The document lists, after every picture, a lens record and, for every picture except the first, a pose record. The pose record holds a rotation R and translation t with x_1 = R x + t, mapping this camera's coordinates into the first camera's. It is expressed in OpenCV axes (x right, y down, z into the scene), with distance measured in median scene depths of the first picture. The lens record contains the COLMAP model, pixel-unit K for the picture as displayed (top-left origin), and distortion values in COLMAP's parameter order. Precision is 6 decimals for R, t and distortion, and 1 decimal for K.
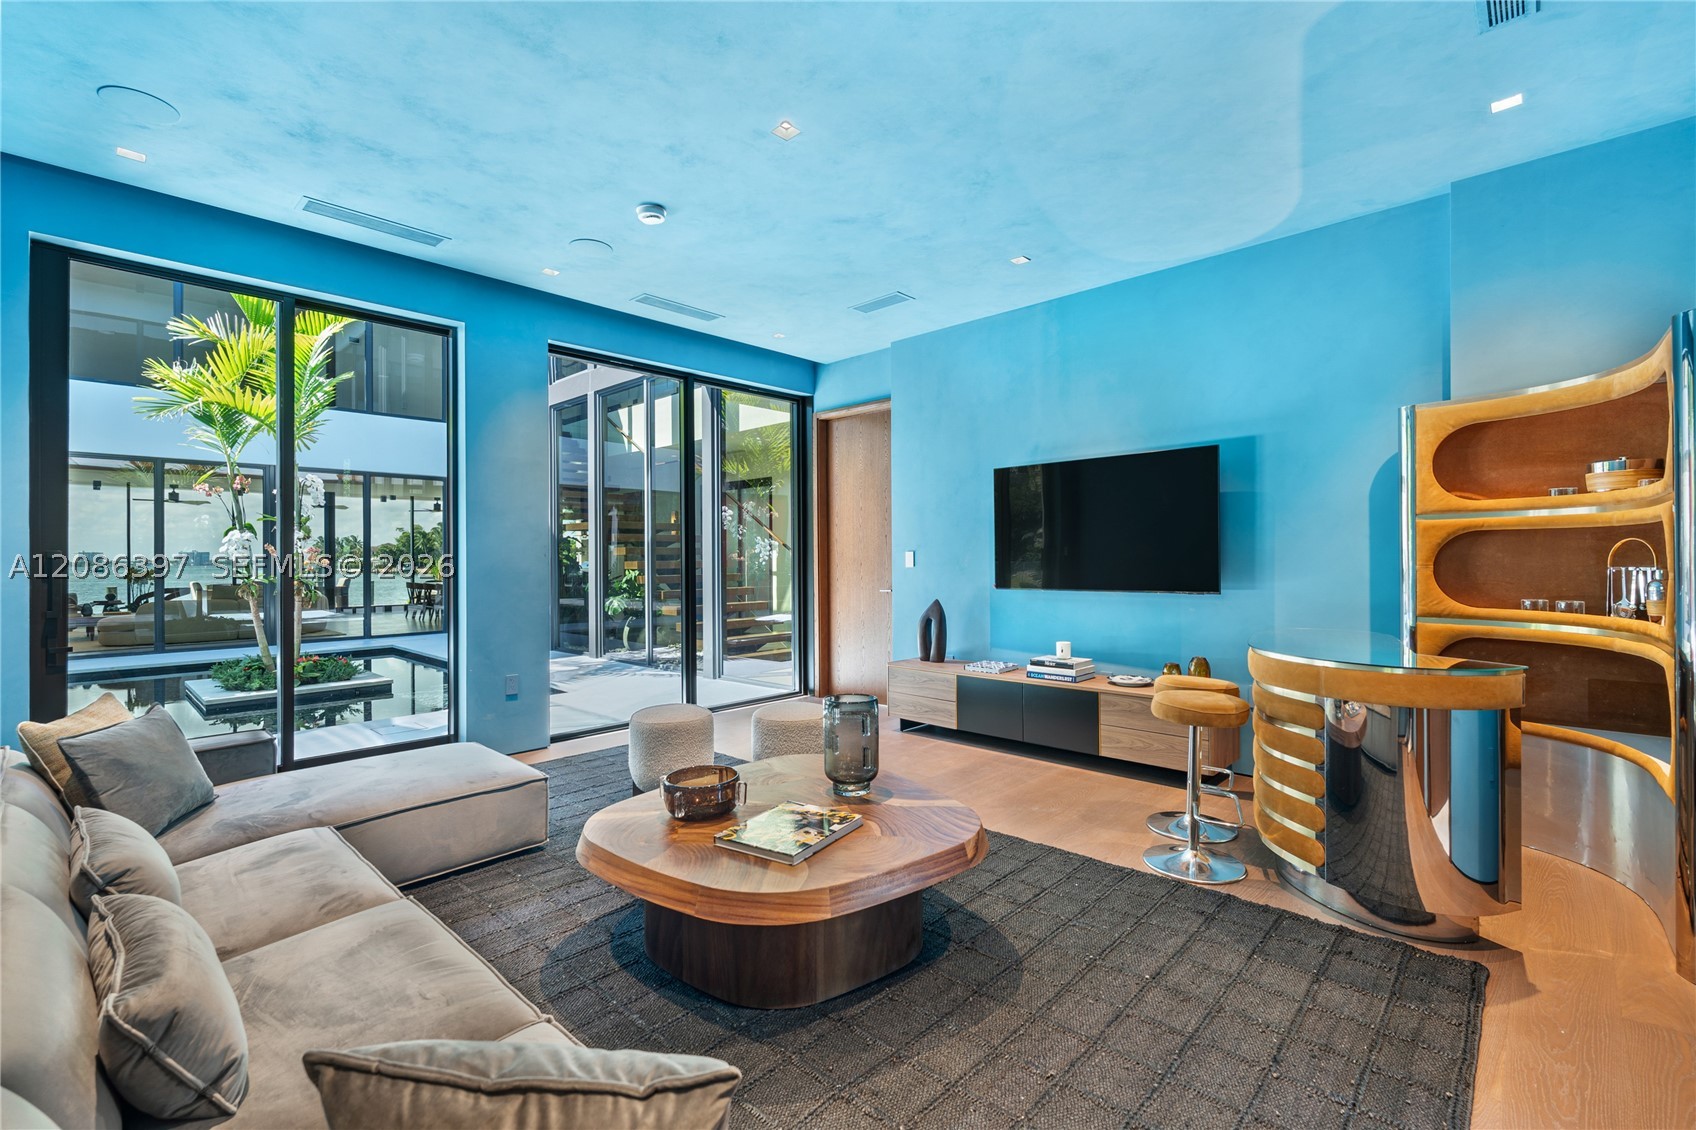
lens RADIAL K [[756.2, 0, 848.0], [0, 756.2, 565.0], [0, 0, 1]] dist [-0.023046, -0.000045]
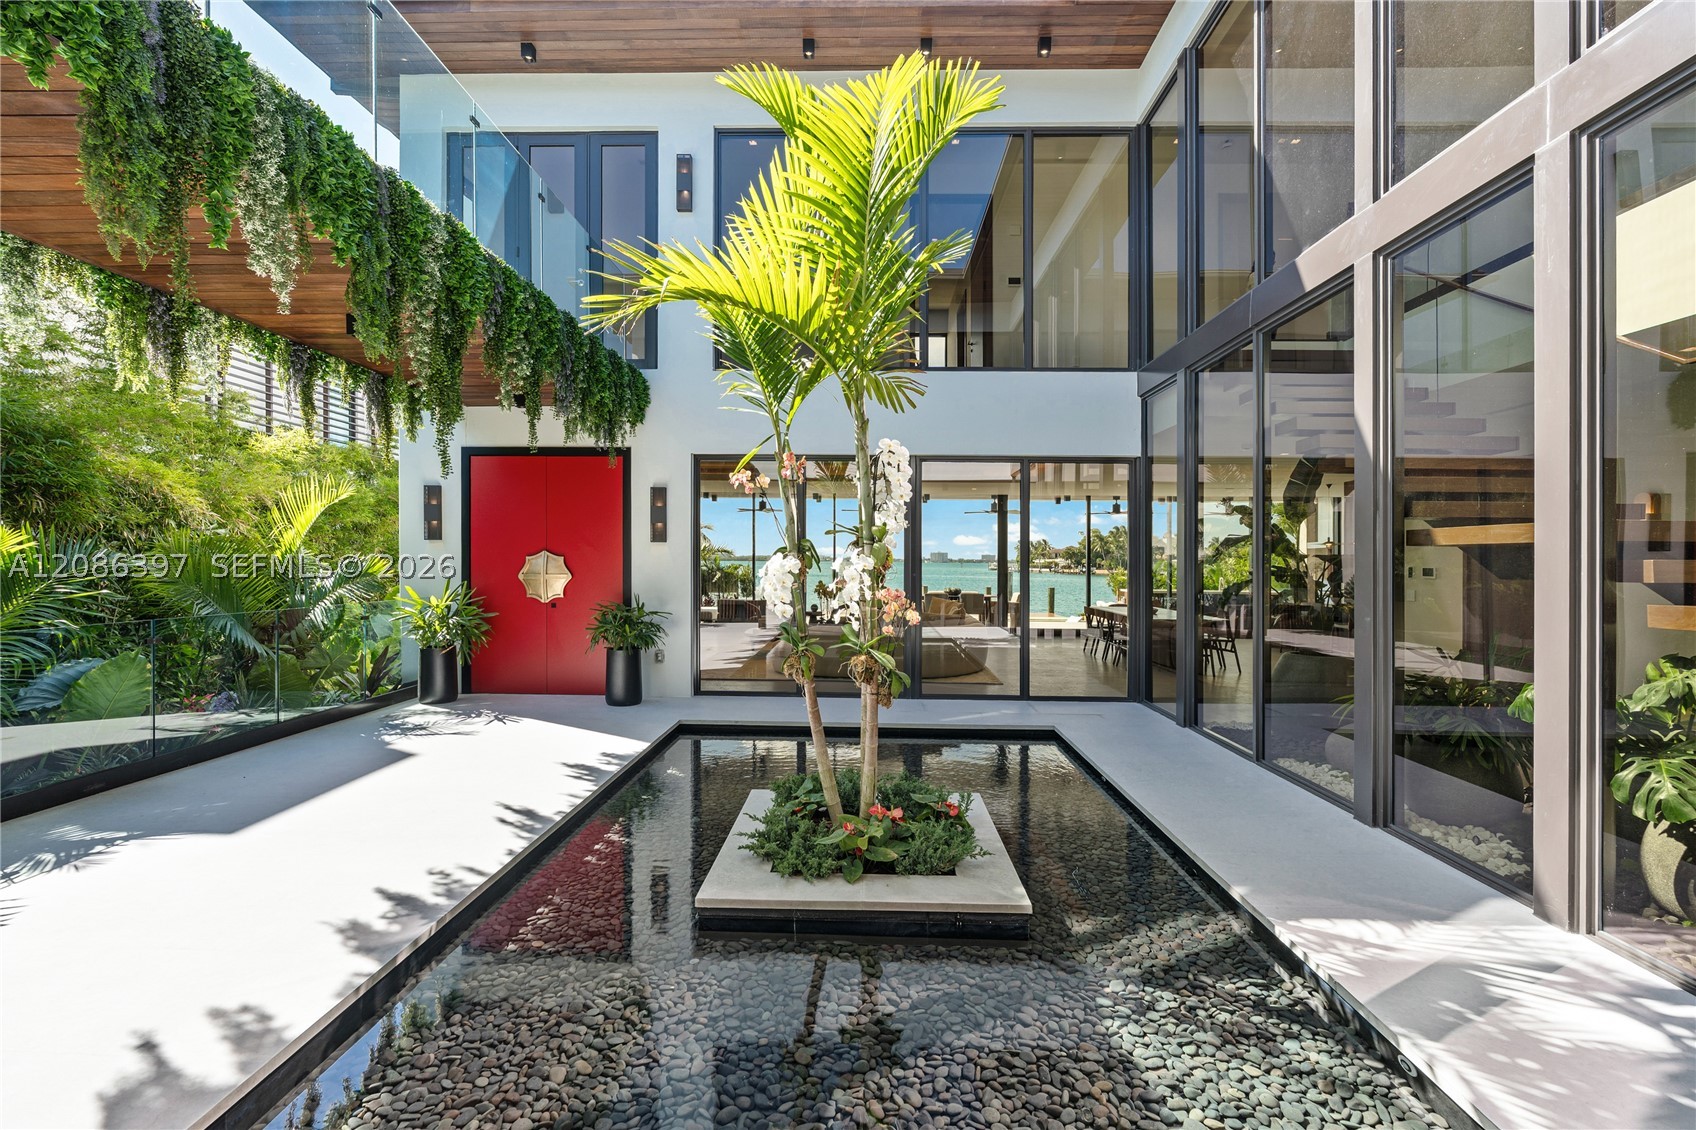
lens RADIAL K [[756.2, 0, 848.0], [0, 756.2, 565.0], [0, 0, 1]] dist [-0.023046, -0.000045]
pose [[0.668888, 0.011950, -0.743267, -0.185938], [-0.013017, 0.999906, 0.004363, -0.021179], [0.743249, 0.006757, 0.668980, 0.330293]]
